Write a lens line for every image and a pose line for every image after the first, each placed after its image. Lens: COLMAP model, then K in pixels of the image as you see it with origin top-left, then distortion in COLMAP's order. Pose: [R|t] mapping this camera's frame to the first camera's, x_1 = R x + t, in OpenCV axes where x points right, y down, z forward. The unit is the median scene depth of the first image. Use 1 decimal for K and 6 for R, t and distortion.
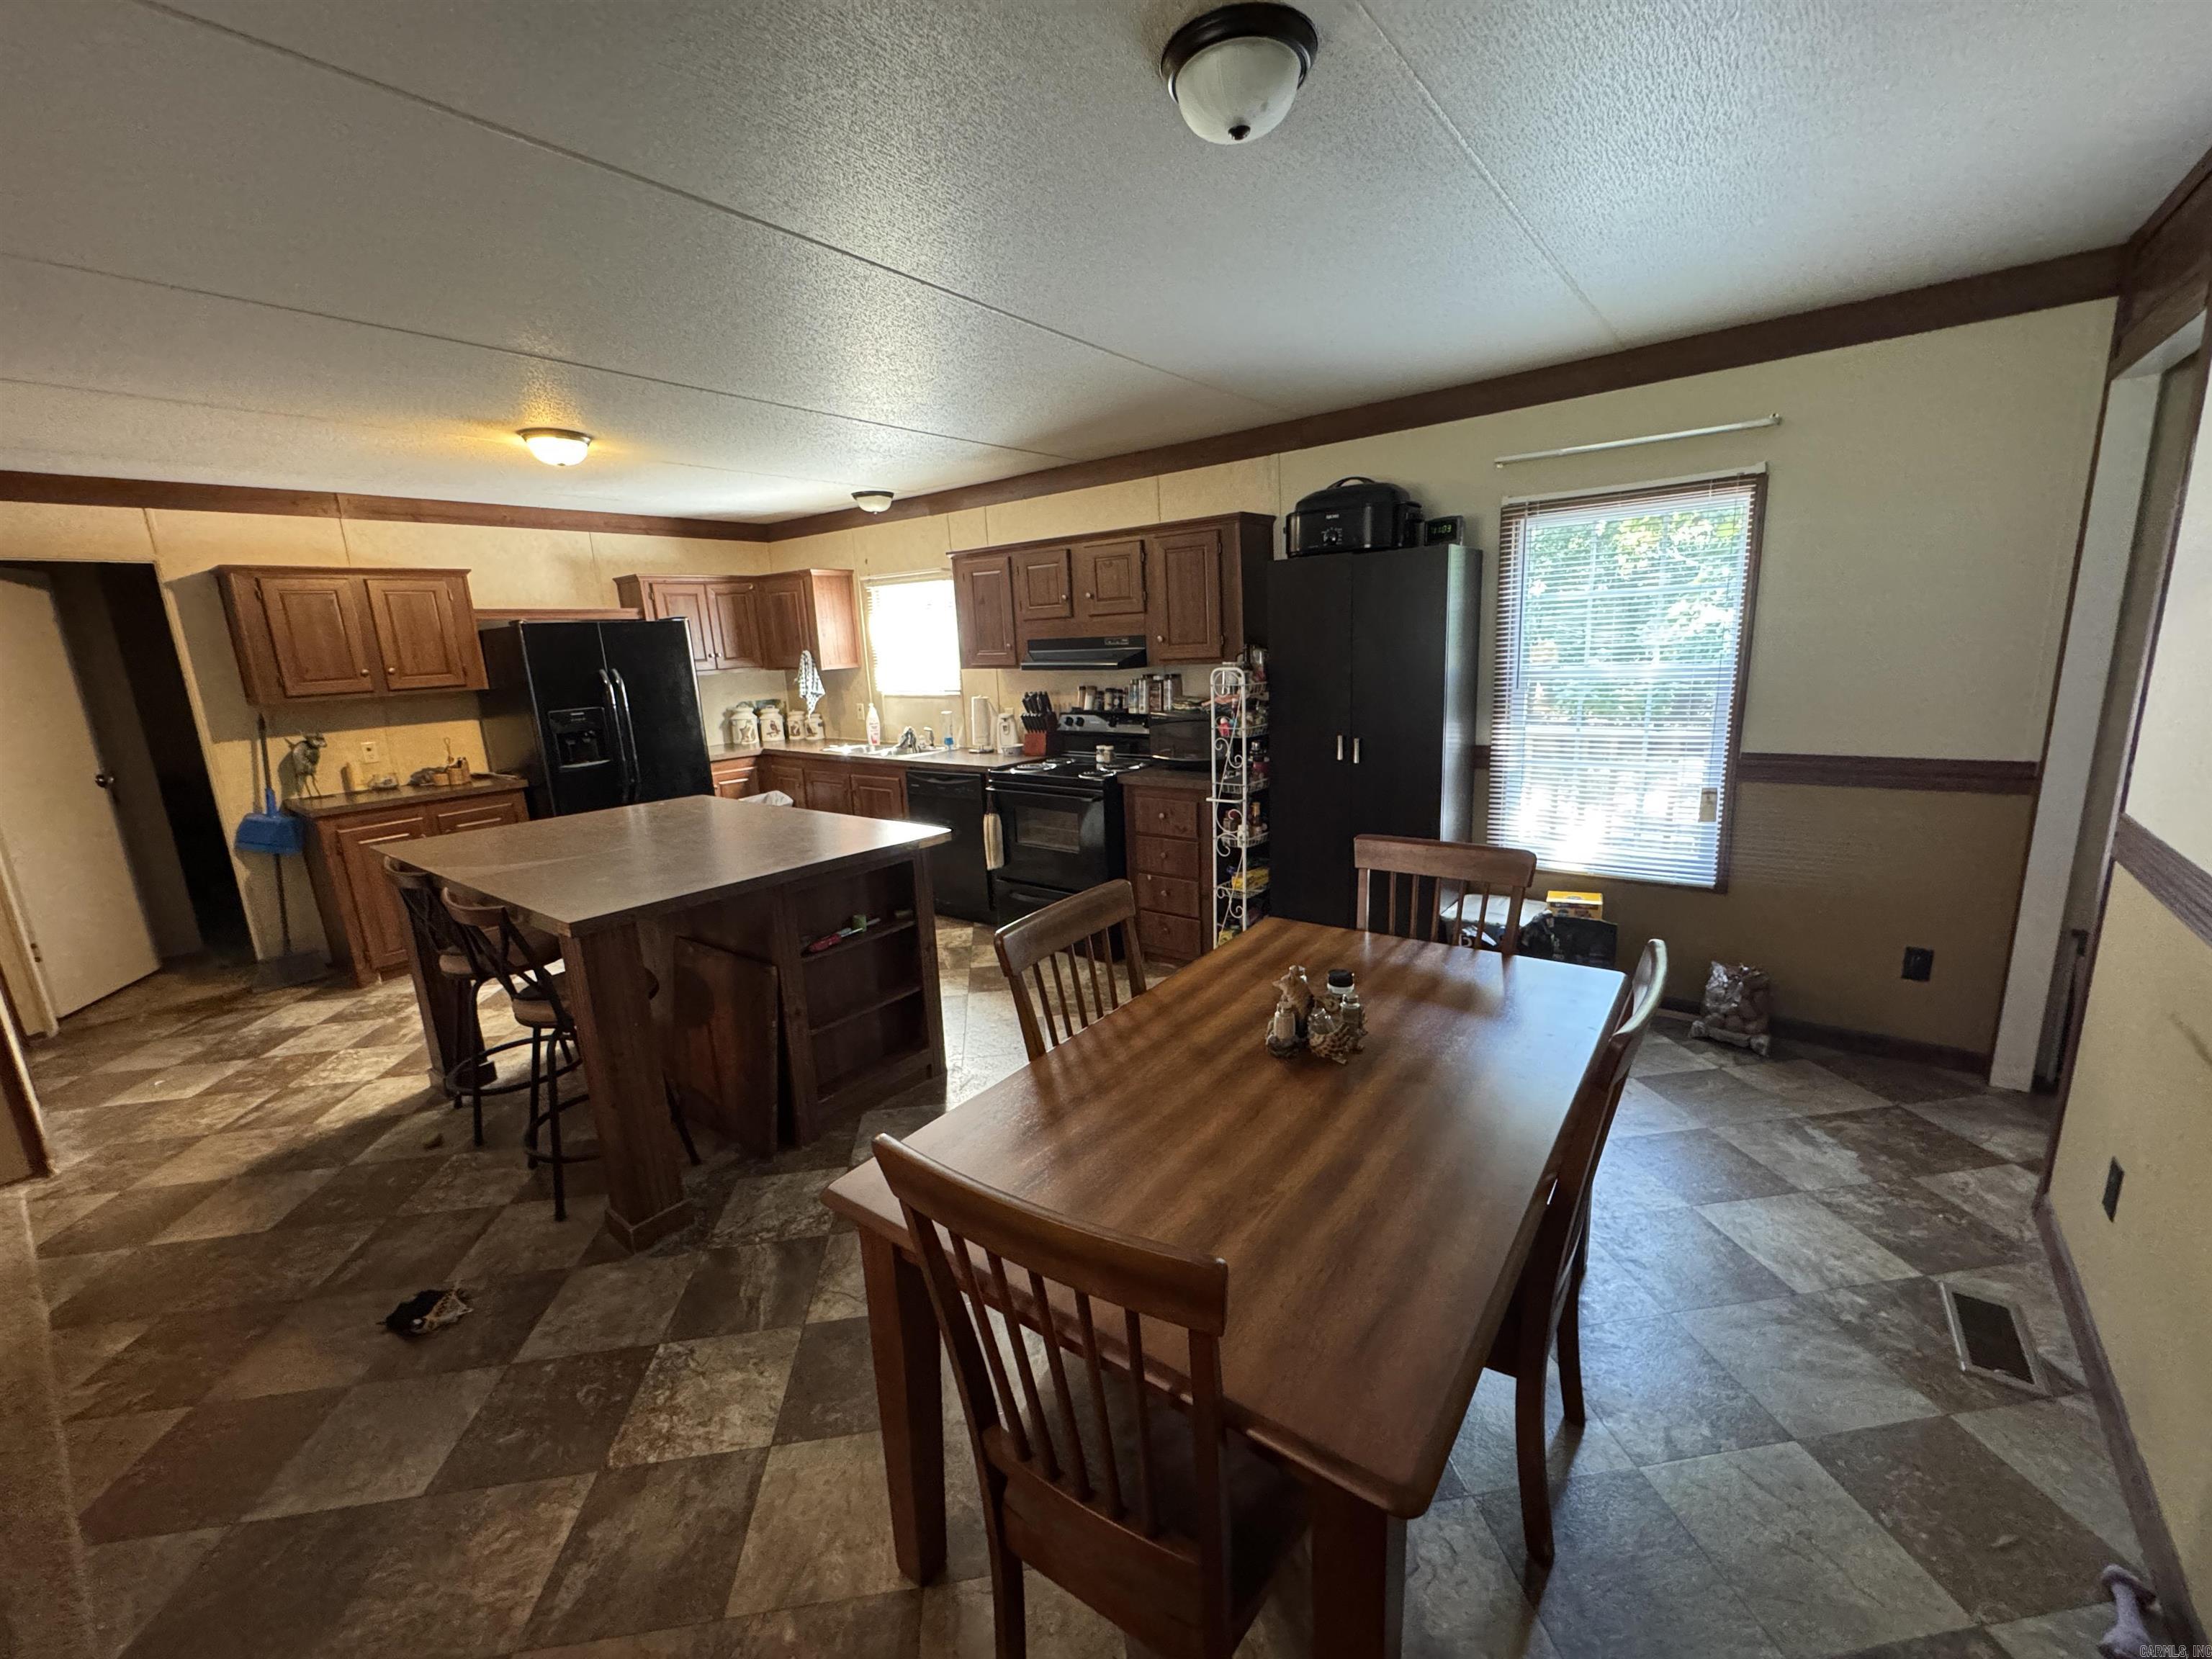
lens RADIAL K [[889.5, 0, 1090.6], [0, 889.5, 821.1], [0, 0, 1]] dist [0.000980, -0.000169]
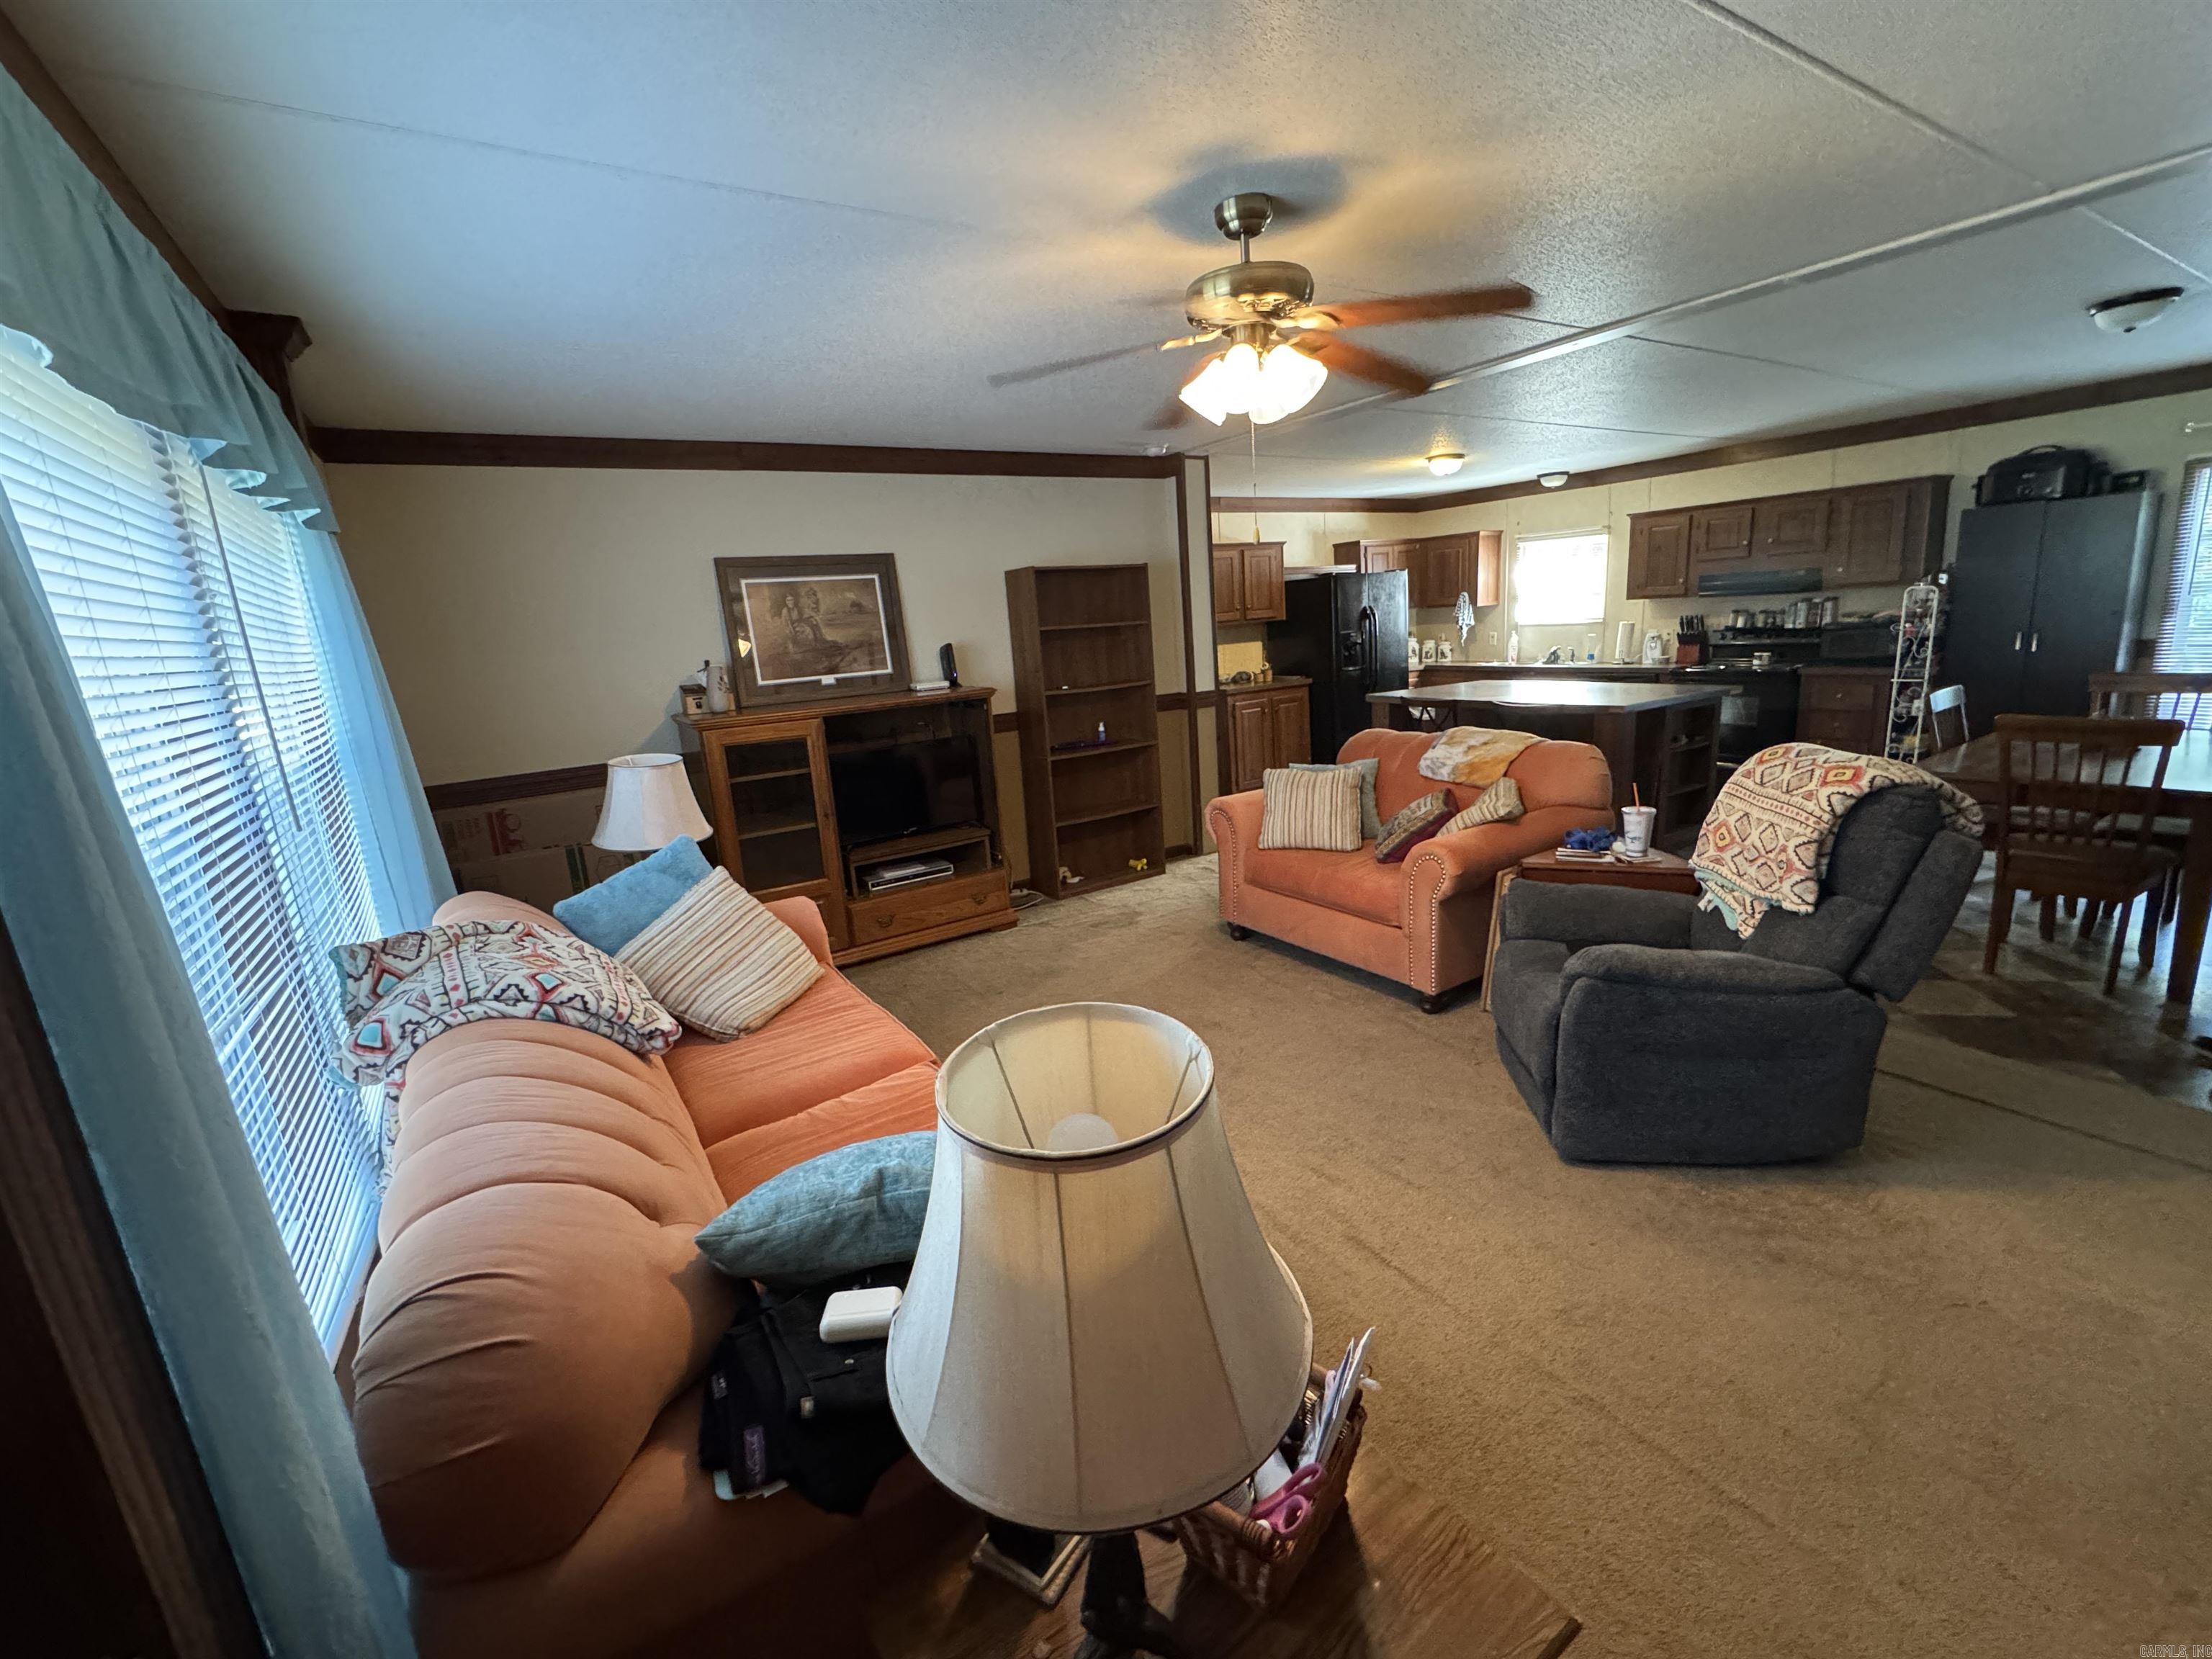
lens RADIAL K [[928.8, 0, 1108.6], [0, 928.8, 821.1], [0, 0, 1]] dist [-0.000542, 0.000198]
pose [[0.948066, 0.051618, -0.313856, -0.620864], [-0.042138, 0.998429, 0.036920, 0.212699], [0.315269, -0.021778, 0.948752, -0.871660]]
